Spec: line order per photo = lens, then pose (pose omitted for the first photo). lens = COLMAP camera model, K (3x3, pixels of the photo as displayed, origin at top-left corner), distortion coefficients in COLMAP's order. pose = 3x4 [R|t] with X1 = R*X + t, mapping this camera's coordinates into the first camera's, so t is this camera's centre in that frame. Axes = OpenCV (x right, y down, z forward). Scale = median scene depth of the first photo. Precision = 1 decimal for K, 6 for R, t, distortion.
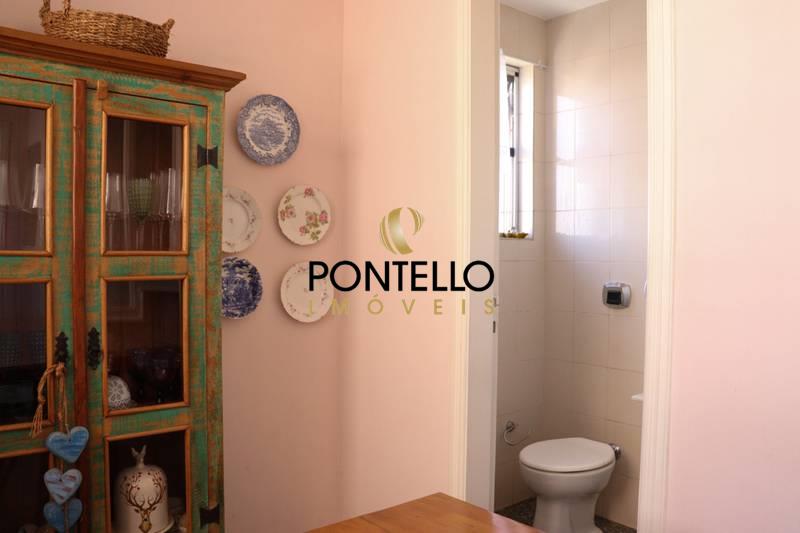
lens RADIAL K [[656.7, 0, 400.0], [0, 656.7, 266.5], [0, 0, 1]] dist [-0.174087, 0.125942]
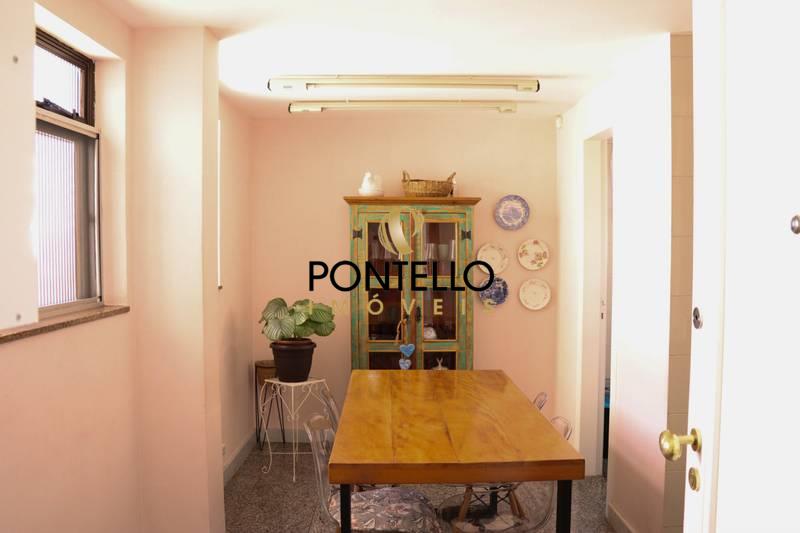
lens RADIAL K [[656.7, 0, 400.0], [0, 656.7, 266.5], [0, 0, 1]] dist [-0.174087, 0.125942]
pose [[0.772343, 0.010656, -0.635116, 1.009041], [-0.002978, 0.999909, 0.013155, -0.087120], [0.635198, -0.008269, 0.772305, -0.966804]]
